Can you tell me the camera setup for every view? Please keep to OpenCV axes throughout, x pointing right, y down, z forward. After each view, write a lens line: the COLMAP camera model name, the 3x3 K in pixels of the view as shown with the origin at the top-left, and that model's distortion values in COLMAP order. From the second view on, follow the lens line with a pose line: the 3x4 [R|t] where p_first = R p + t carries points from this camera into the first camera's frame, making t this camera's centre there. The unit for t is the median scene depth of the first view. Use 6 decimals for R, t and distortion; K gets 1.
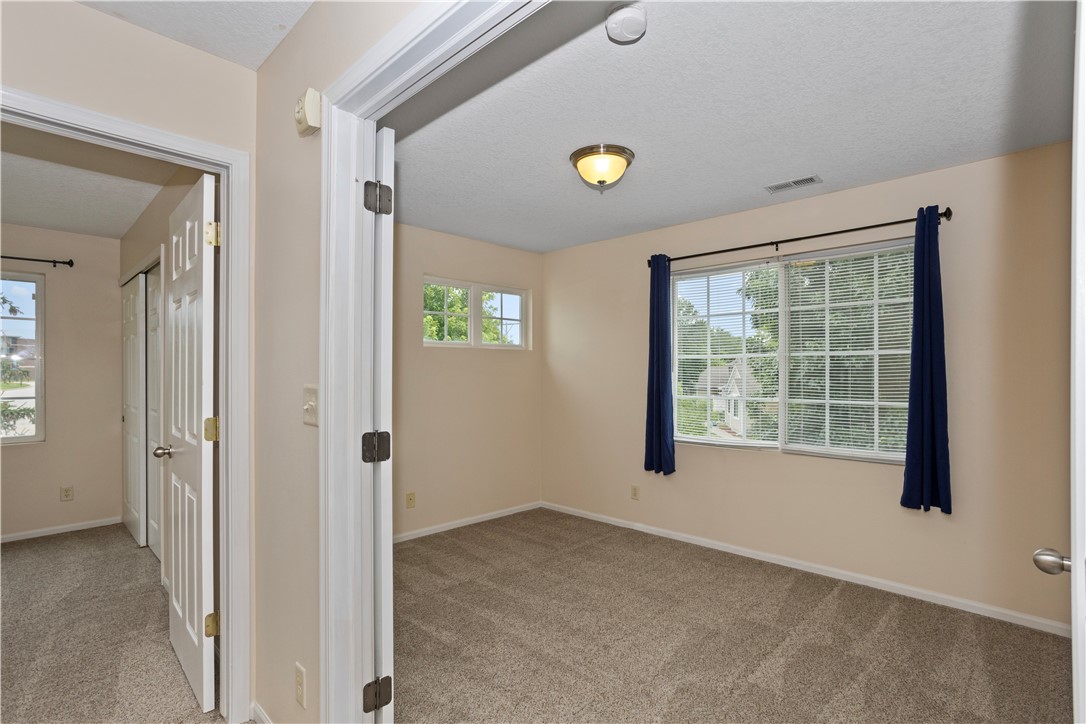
lens RADIAL K [[539.4, 0, 569.6], [0, 539.4, 378.2], [0, 0, 1]] dist [-0.029474, 0.045300]
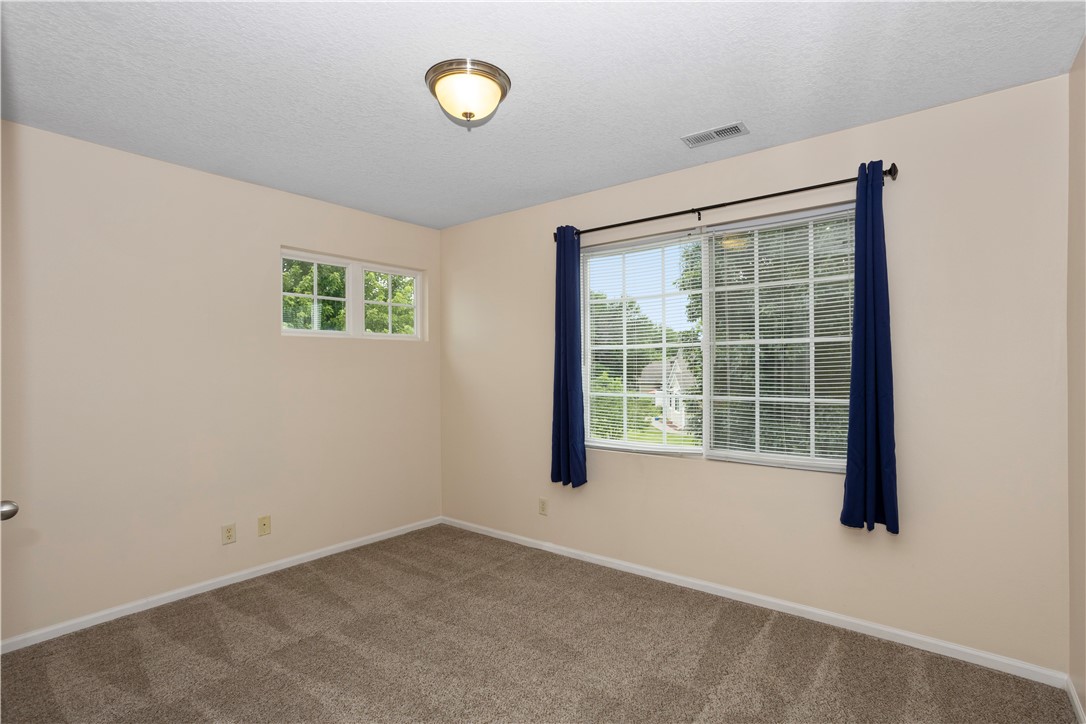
lens RADIAL K [[539.4, 0, 569.6], [0, 539.4, 378.2], [0, 0, 1]] dist [-0.029474, 0.045300]
pose [[0.994917, -0.008422, 0.100345, 0.103615], [0.007627, 0.999936, 0.008308, 0.002026], [-0.100409, -0.007500, 0.994918, 0.191862]]
